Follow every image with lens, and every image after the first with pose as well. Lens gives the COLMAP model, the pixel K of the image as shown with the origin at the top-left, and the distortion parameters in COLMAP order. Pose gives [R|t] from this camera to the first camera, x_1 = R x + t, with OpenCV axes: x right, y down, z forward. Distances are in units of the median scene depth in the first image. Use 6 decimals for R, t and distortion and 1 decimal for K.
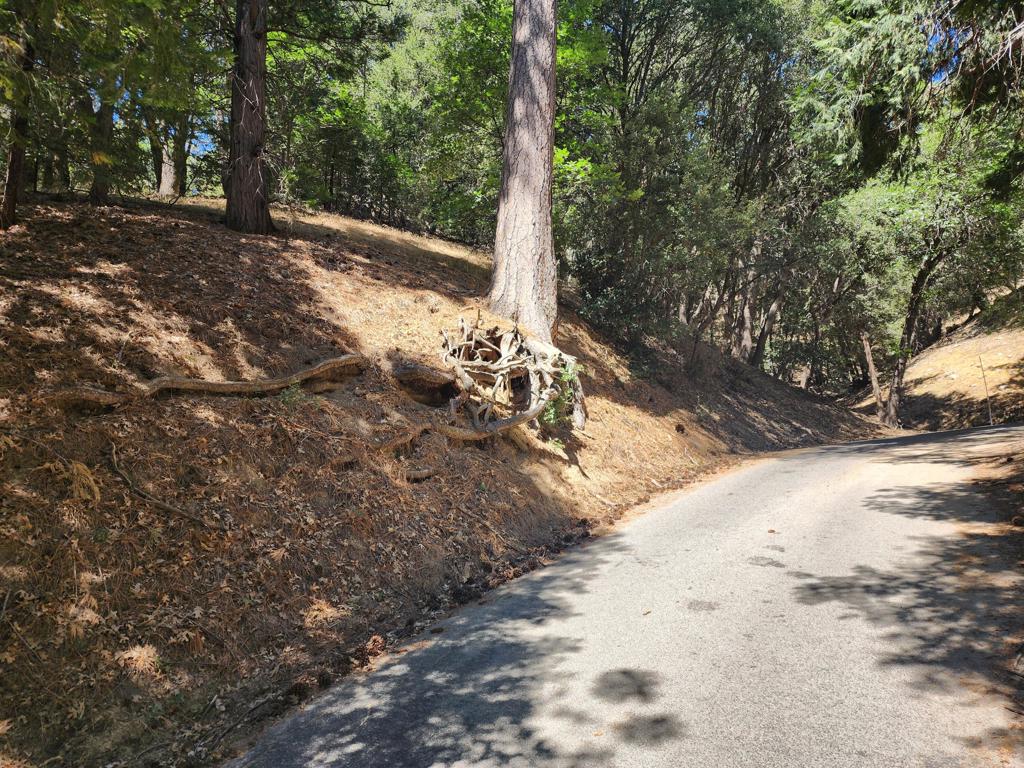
lens RADIAL K [[696.4, 0, 510.8], [0, 696.4, 387.2], [0, 0, 1]] dist [0.026476, -0.003453]
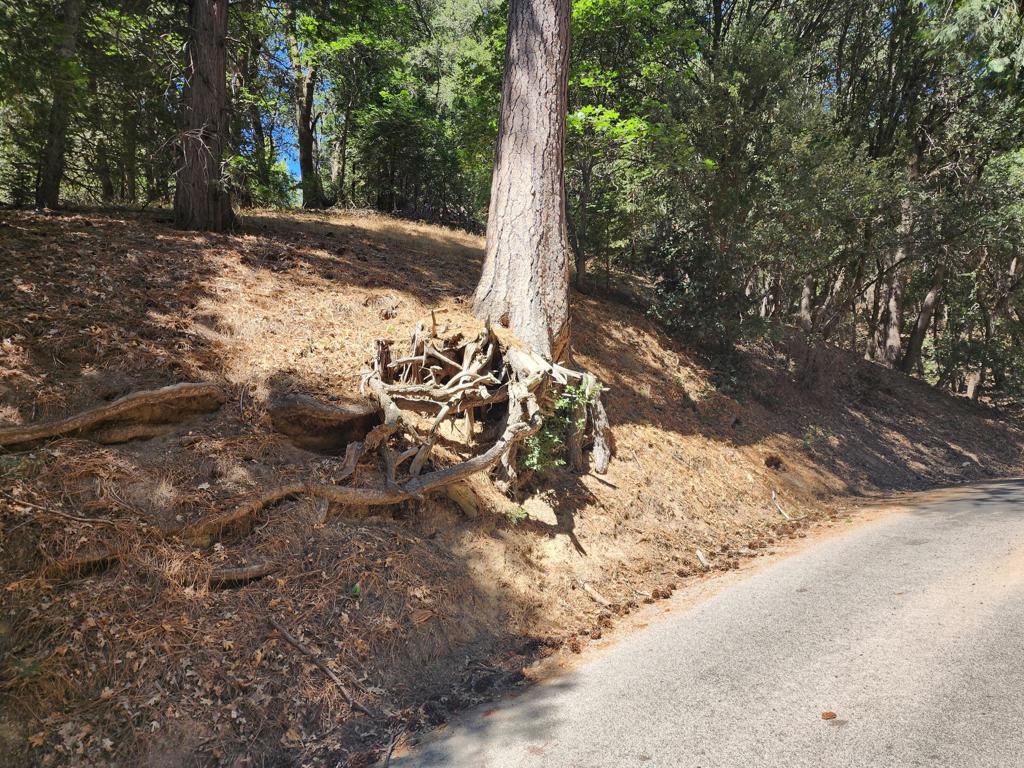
lens RADIAL K [[696.4, 0, 513.6], [0, 696.4, 382.5], [0, 0, 1]] dist [0.026476, -0.003453]
pose [[0.981002, -0.019461, -0.193020, 0.154178], [0.015979, 0.999681, -0.019580, -0.020315], [0.193340, 0.016124, 0.980999, 0.277999]]
